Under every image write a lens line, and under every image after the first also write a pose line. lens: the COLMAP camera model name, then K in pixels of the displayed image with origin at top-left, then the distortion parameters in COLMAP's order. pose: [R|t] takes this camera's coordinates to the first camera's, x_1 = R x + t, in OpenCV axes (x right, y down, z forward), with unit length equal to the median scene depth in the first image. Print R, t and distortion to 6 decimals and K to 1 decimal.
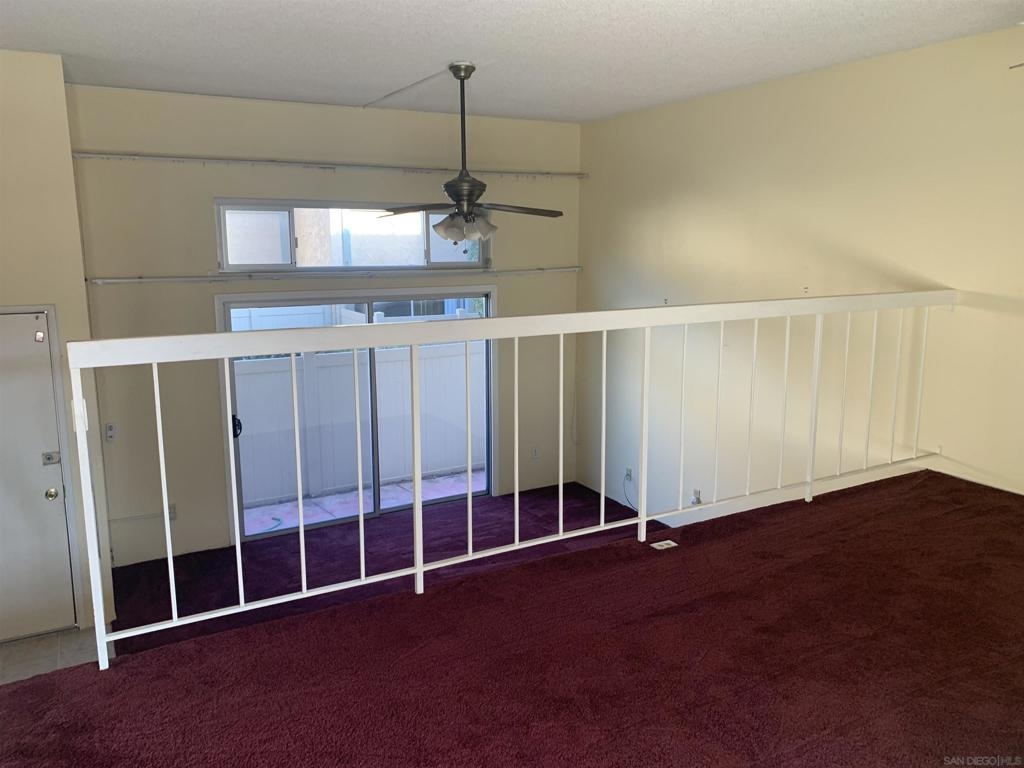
lens RADIAL K [[777.7, 0, 514.2], [0, 777.7, 374.2], [0, 0, 1]] dist [0.002032, -0.044658]
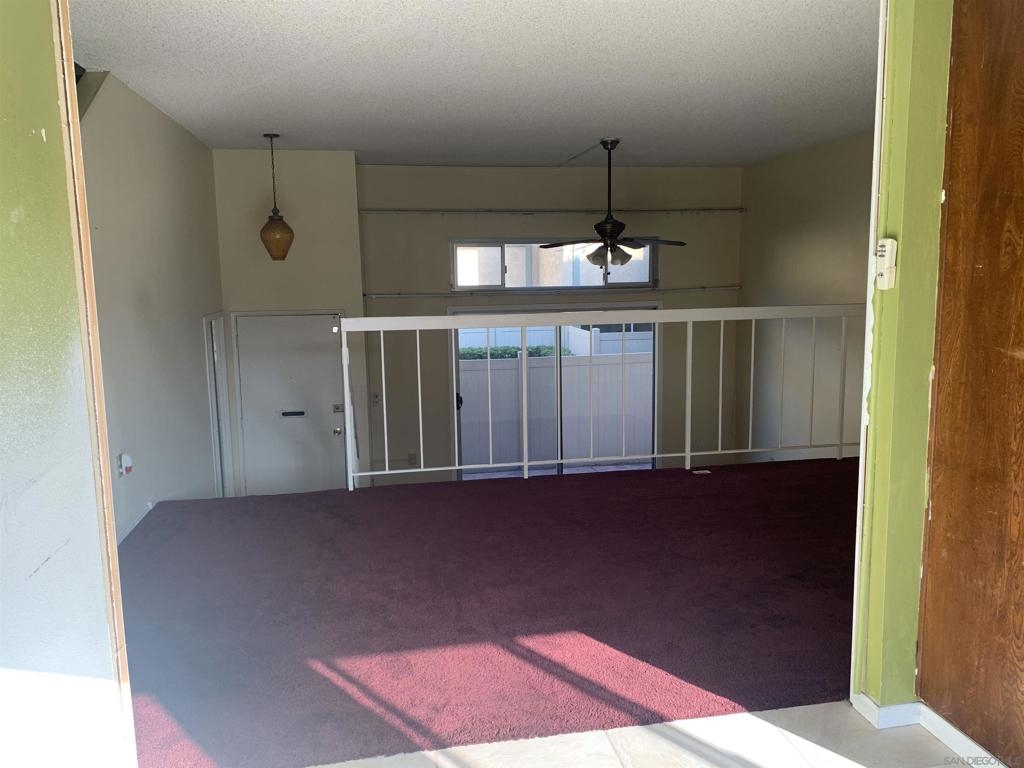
lens RADIAL K [[785.1, 0, 515.3], [0, 785.1, 375.6], [0, 0, 1]] dist [0.003809, 0.001382]
pose [[0.943046, 0.029098, -0.331386, 0.226366], [-0.040405, 0.998811, -0.027281, 0.062093], [0.330198, 0.039117, 0.943101, -0.328059]]
